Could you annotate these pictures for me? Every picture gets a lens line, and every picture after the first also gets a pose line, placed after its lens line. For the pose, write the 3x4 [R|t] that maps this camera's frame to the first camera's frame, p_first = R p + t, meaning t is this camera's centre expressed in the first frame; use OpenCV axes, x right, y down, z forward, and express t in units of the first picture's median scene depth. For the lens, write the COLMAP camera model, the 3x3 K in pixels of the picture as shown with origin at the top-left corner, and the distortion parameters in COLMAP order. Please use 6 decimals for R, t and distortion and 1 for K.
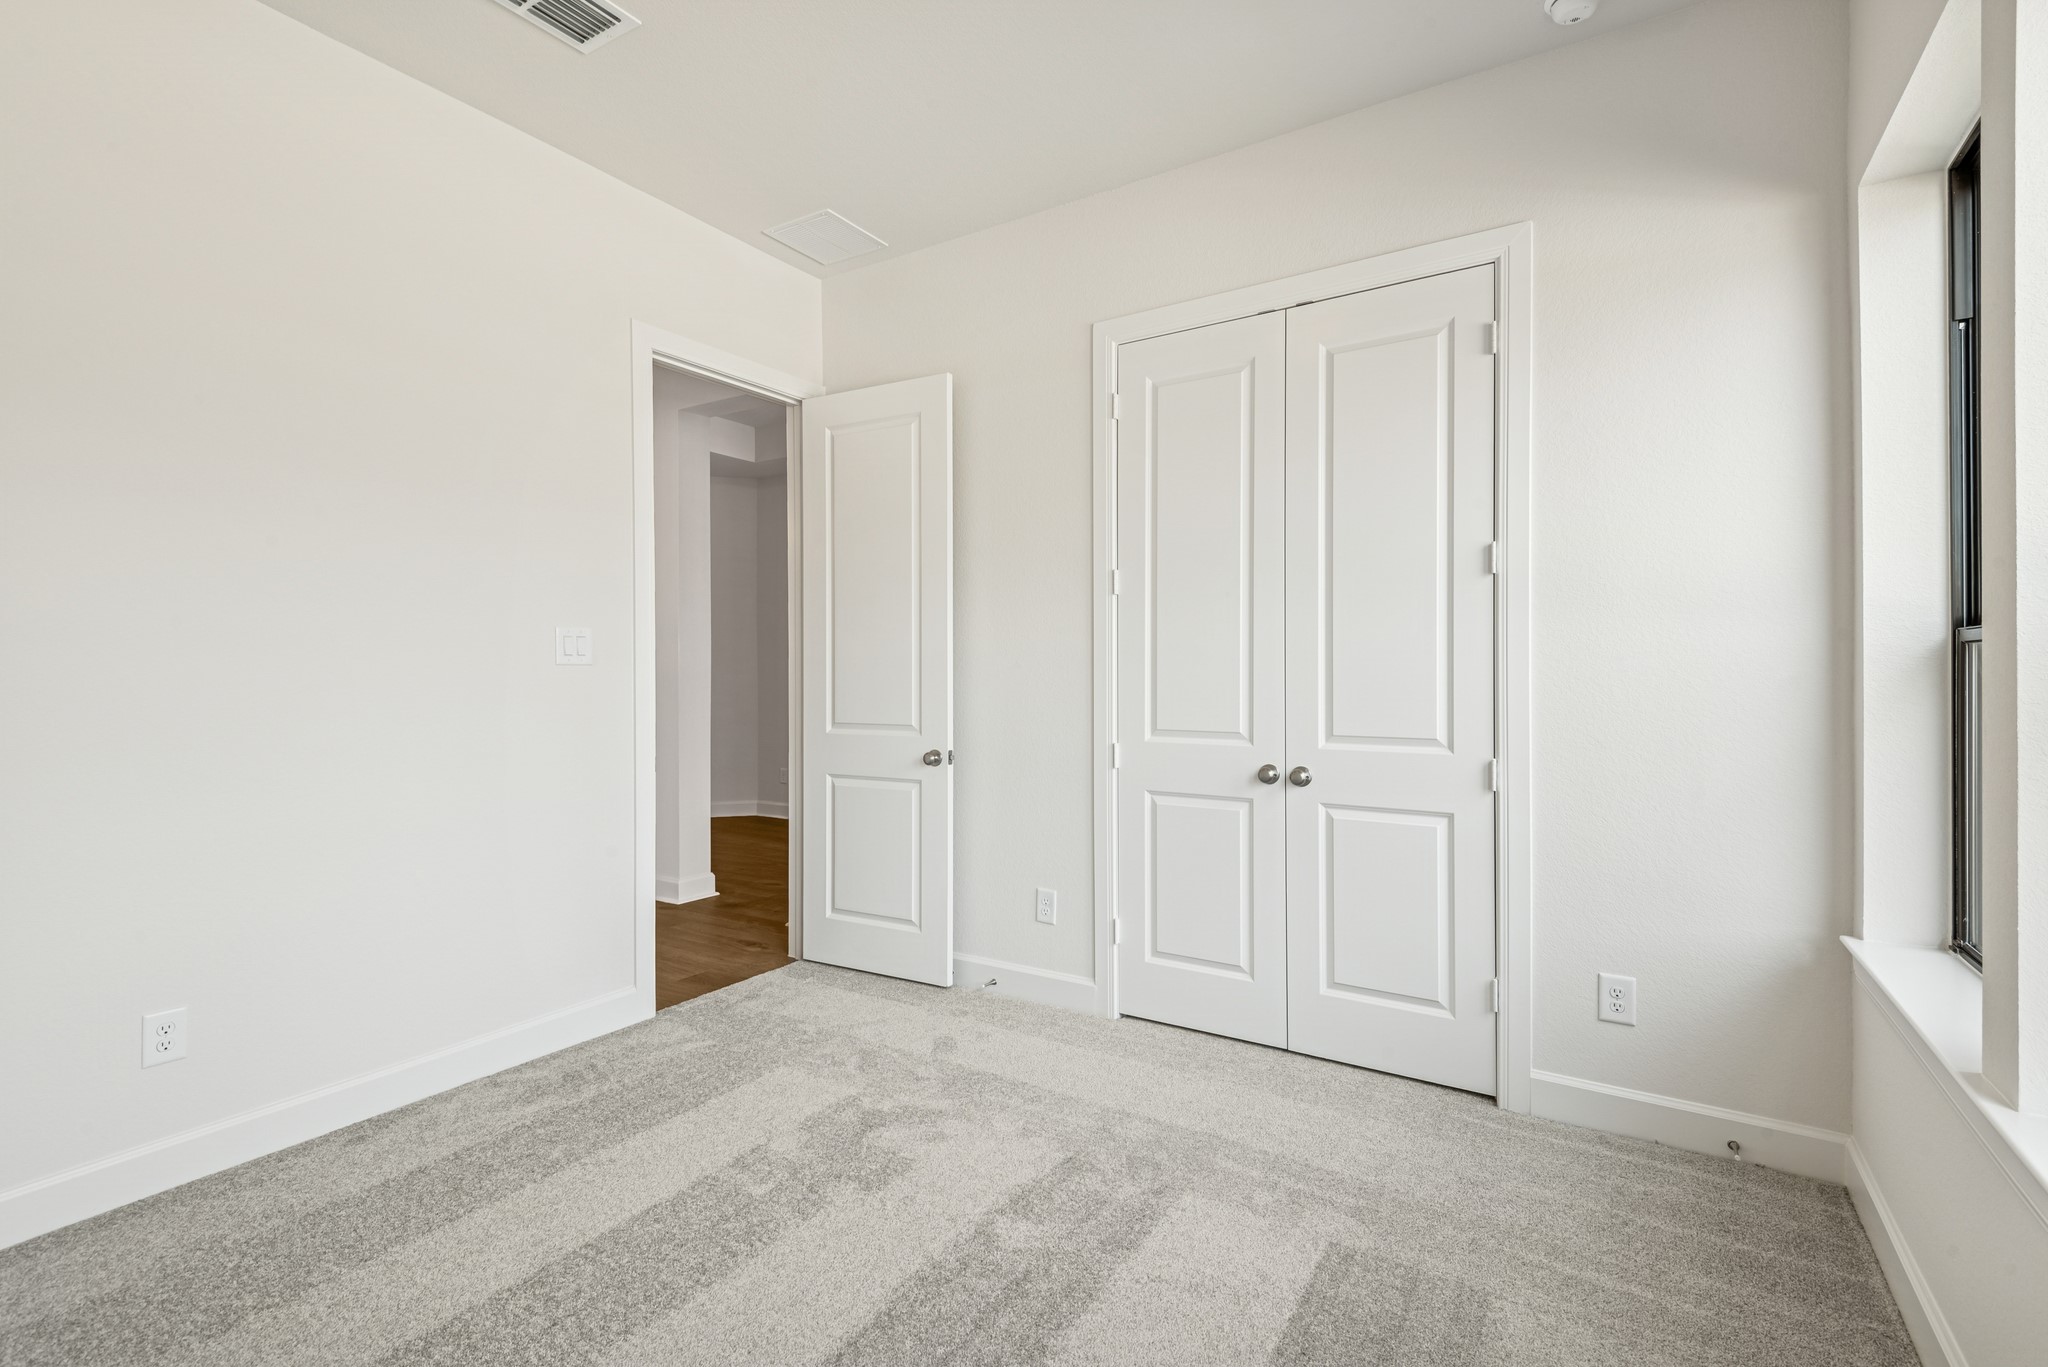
lens RADIAL K [[925.1, 0, 1028.9], [0, 925.1, 671.7], [0, 0, 1]] dist [-0.001956, -0.000303]
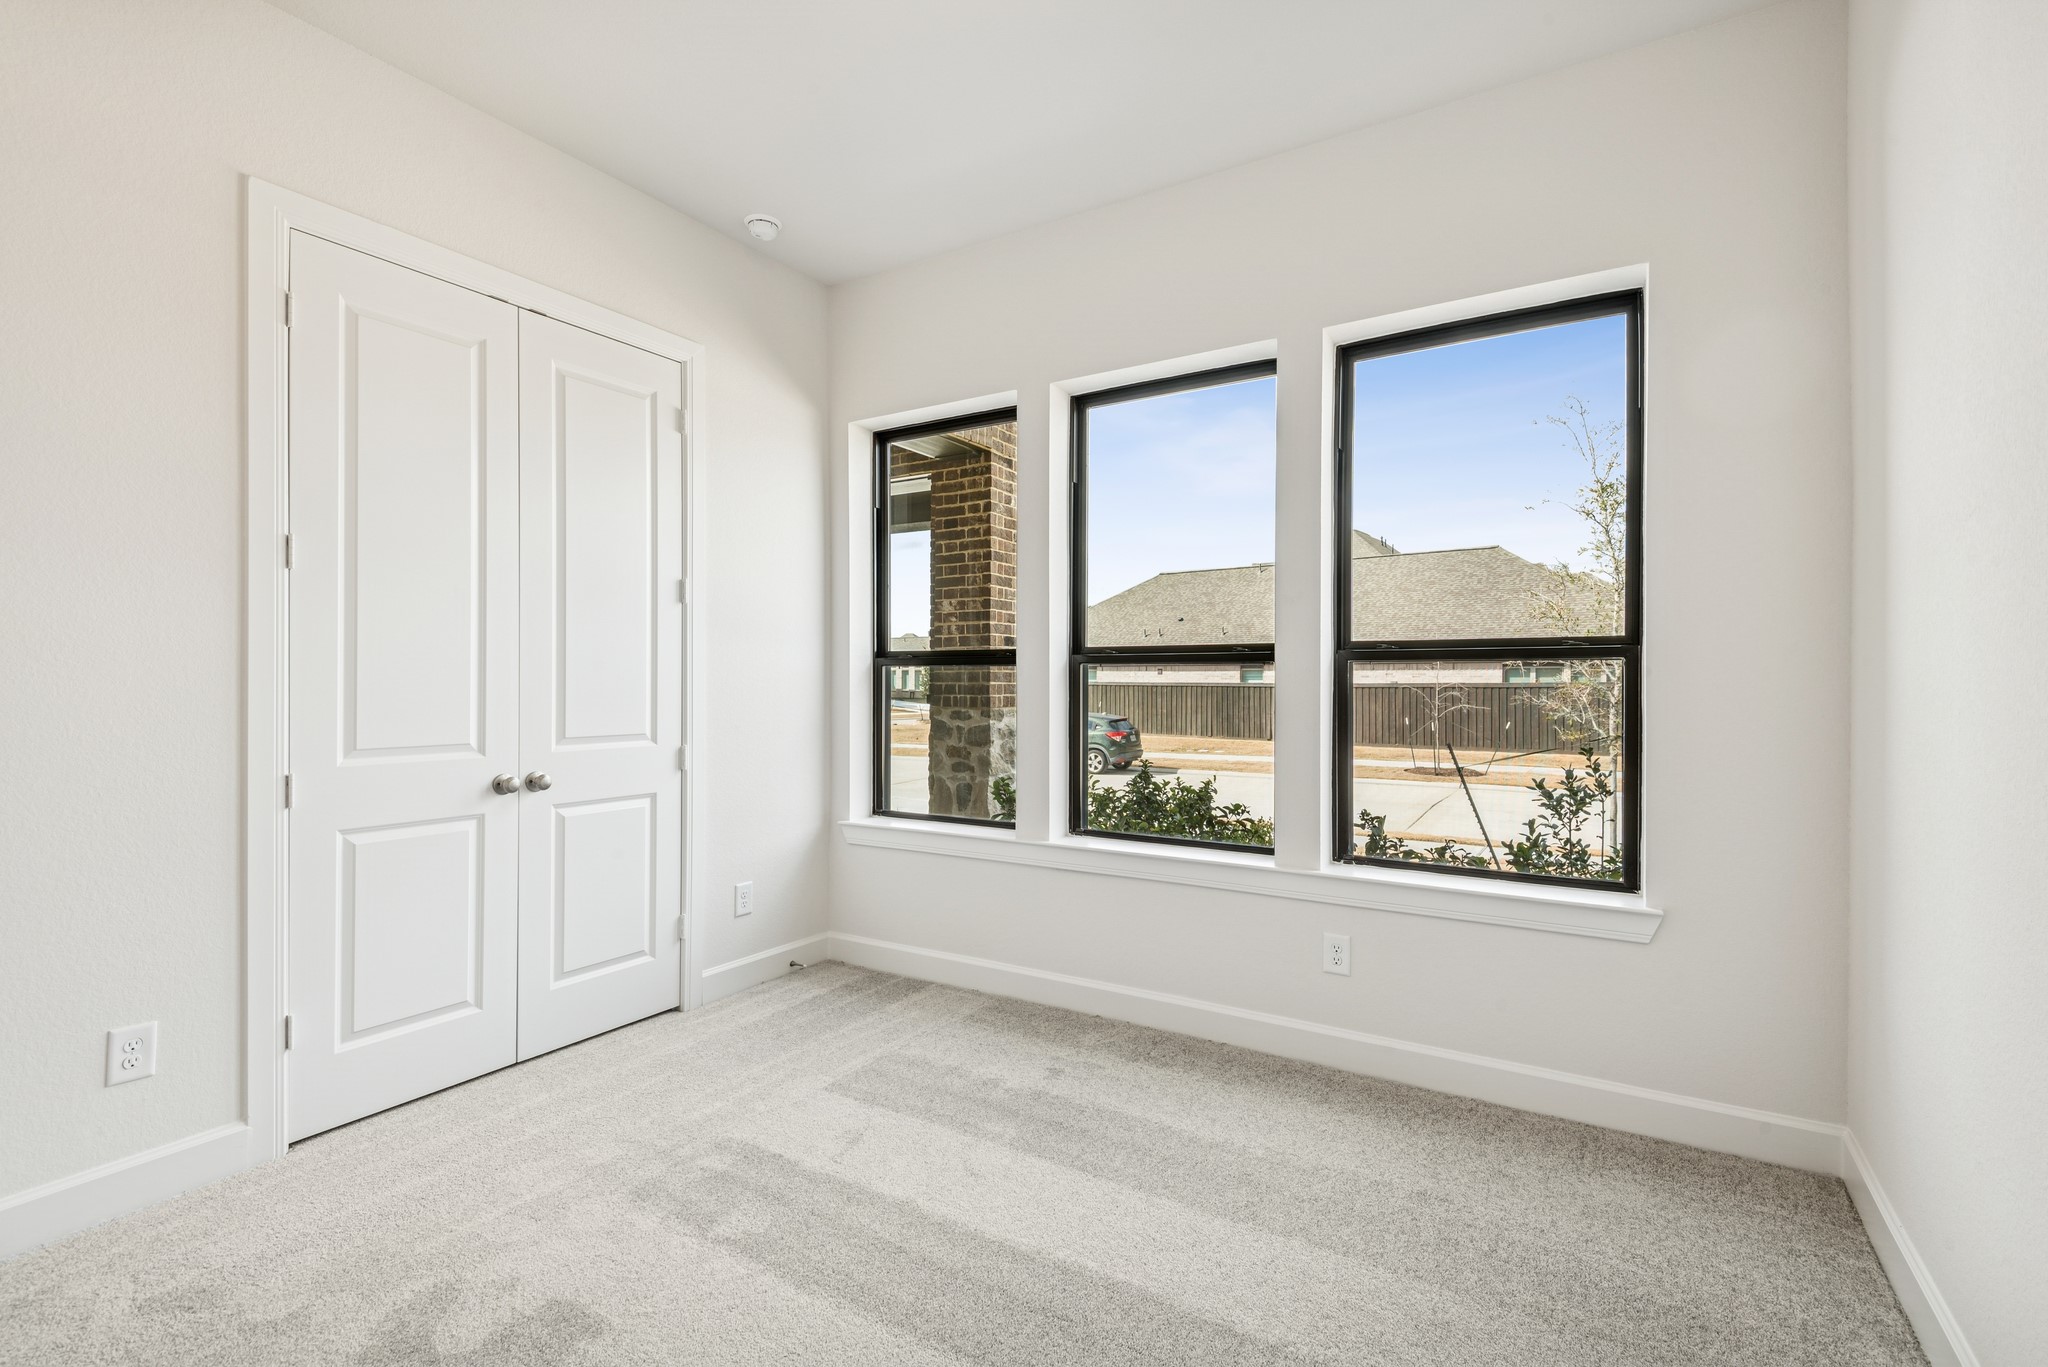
lens RADIAL K [[906.8, 0, 1024.0], [0, 906.8, 683.5], [0, 0, 1]] dist [0.000794, -0.000302]
pose [[-0.013217, 0.000464, 0.999913, -0.708455], [0.000102, 1.000000, -0.000462, 0.007288], [-0.999913, 0.000096, -0.013217, 0.488871]]
